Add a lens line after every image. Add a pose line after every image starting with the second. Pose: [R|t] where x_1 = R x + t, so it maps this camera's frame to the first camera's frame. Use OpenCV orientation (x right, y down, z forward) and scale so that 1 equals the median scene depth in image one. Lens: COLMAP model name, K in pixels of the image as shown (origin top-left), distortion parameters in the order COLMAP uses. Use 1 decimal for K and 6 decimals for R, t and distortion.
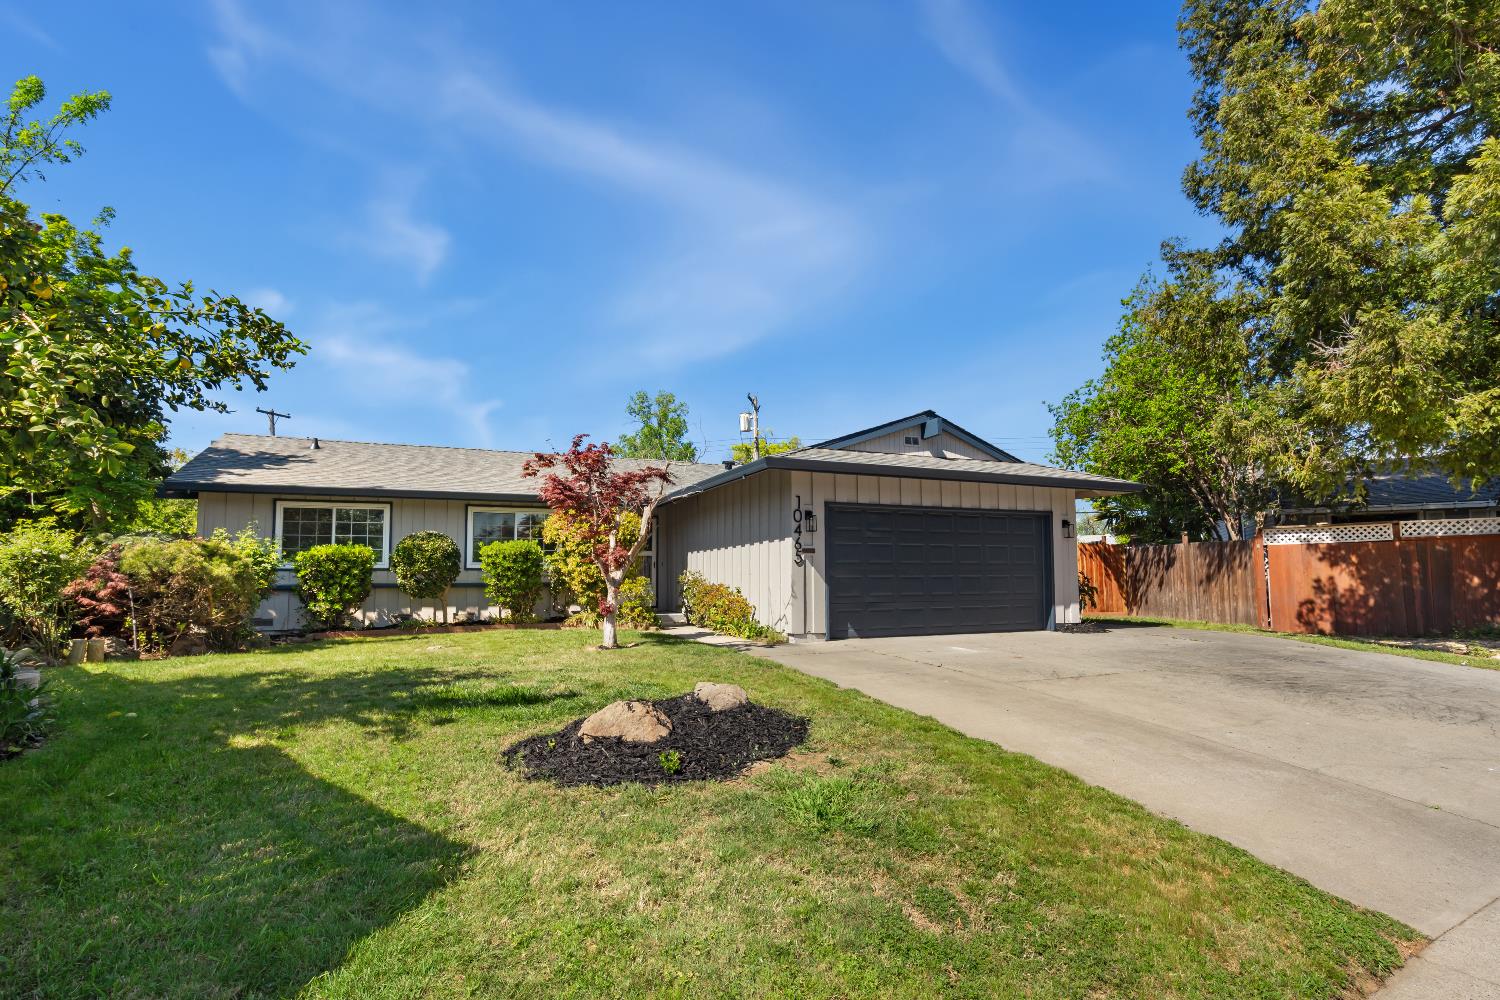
lens RADIAL K [[596.2, 0, 715.6], [0, 596.2, 529.9], [0, 0, 1]] dist [-0.002138, -0.000830]
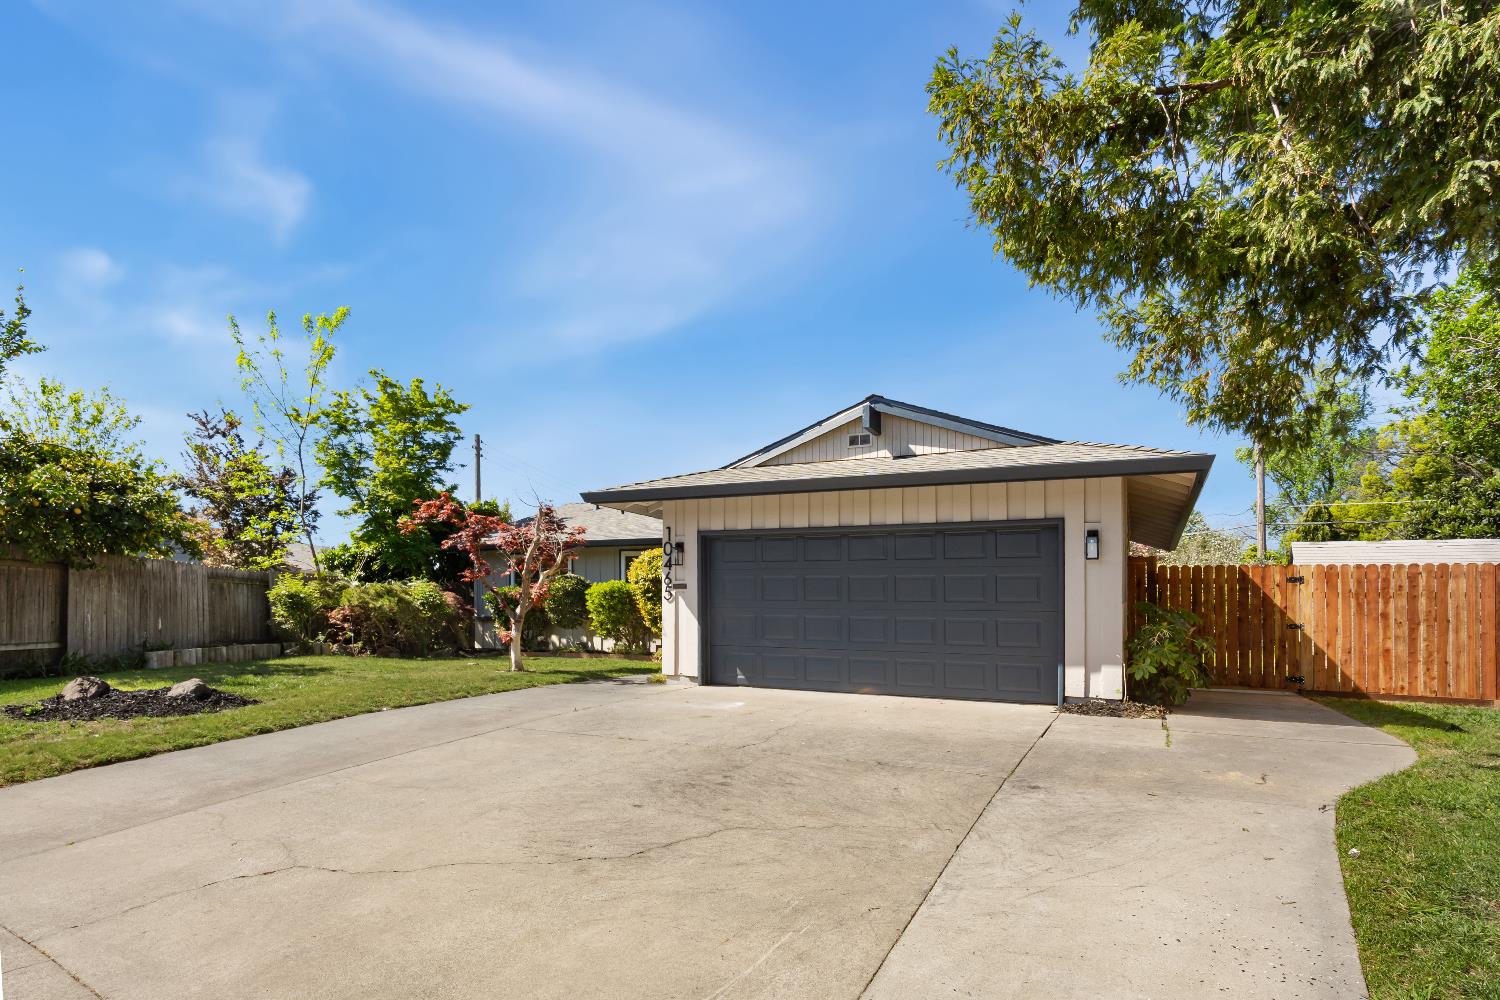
lens RADIAL K [[692.0, 0, 856.3], [0, 692.0, 606.1], [0, 0, 1]] dist [-0.007445, 0.002155]
pose [[0.758423, 0.004685, -0.651746, 0.902918], [0.032124, 0.998490, 0.044560, 0.023169], [0.650970, -0.054732, 0.757128, 0.313380]]
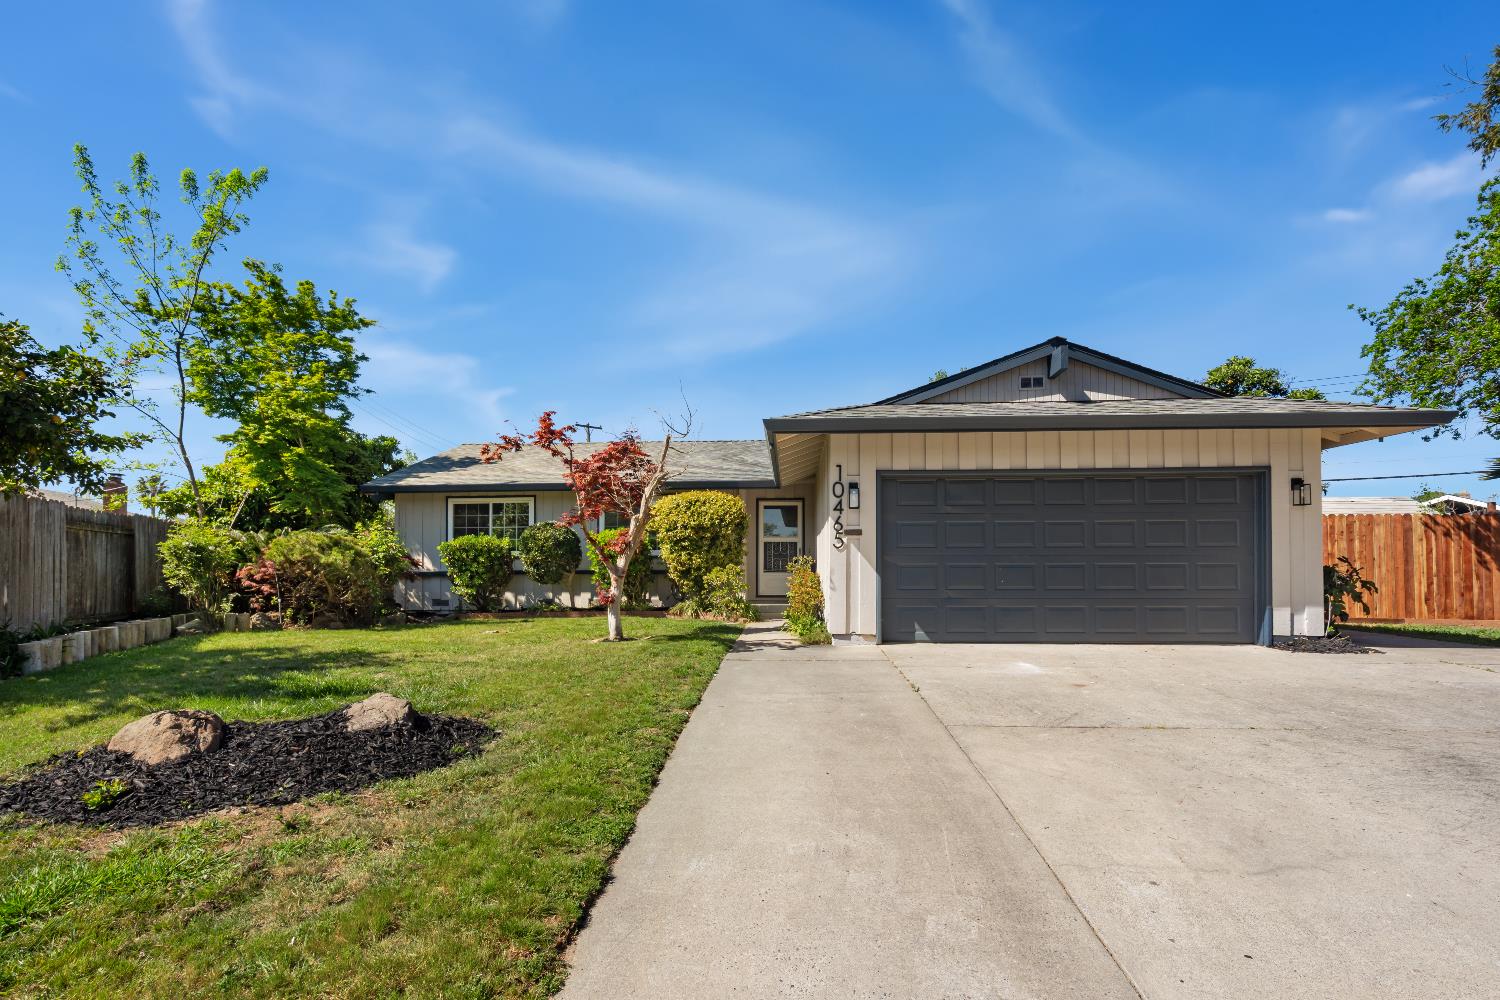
lens RADIAL K [[596.2, 0, 774.0], [0, 596.2, 540.9], [0, 0, 1]] dist [-0.002138, -0.000830]
pose [[0.922888, -0.013708, -0.384824, 0.314502], [0.029375, 0.998960, 0.034862, 0.012842], [0.383946, -0.043477, 0.922331, 0.180075]]
